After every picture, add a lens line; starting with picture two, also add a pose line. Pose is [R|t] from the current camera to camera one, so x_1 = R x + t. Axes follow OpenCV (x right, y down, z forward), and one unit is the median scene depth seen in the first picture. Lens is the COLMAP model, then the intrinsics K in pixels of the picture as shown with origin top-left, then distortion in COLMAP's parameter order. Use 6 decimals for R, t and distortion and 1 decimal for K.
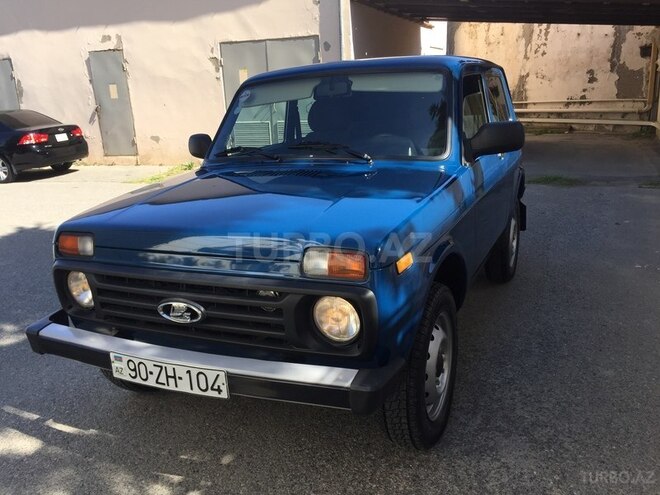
lens RADIAL K [[564.8, 0, 328.5], [0, 564.8, 242.4], [0, 0, 1]] dist [0.089991, -0.120406]
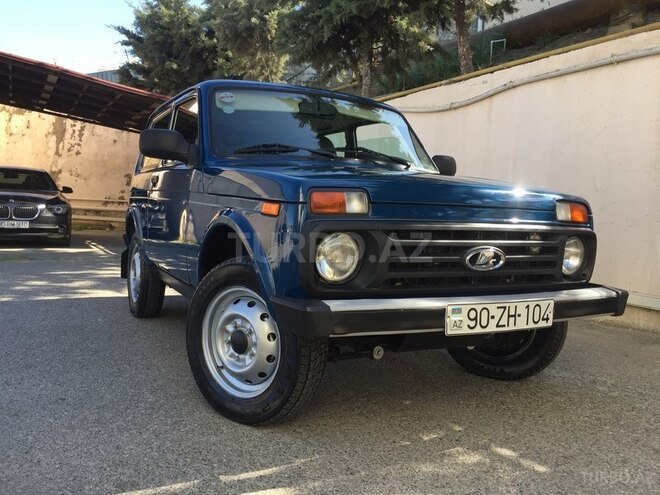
lens RADIAL K [[562.6, 0, 329.2], [0, 562.6, 241.2], [0, 0, 1]] dist [0.090789, -0.116431]
pose [[0.599362, 0.040003, 0.799478, -0.630660], [0.124598, 0.981915, -0.142542, 0.100348], [-0.790721, 0.185047, 0.583539, 0.306413]]
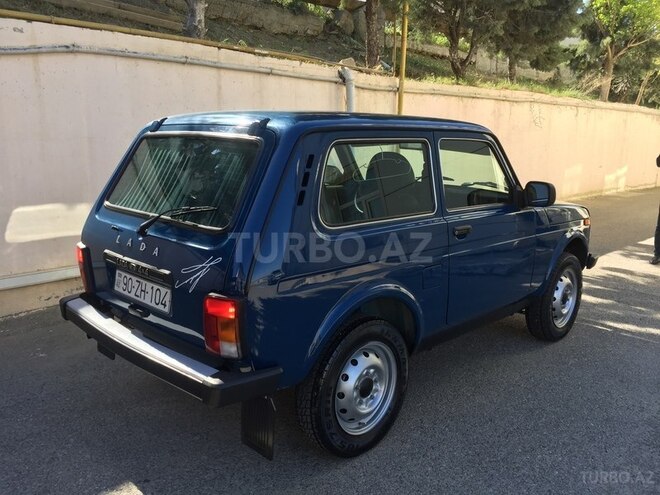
lens RADIAL K [[564.8, 0, 328.5], [0, 564.8, 242.4], [0, 0, 1]] dist [0.089991, -0.120406]
pose [[-0.938639, -0.019558, 0.344345, -0.195317], [0.126639, 0.909112, 0.396835, -0.448453], [-0.320810, 0.416092, -0.850852, 1.686763]]
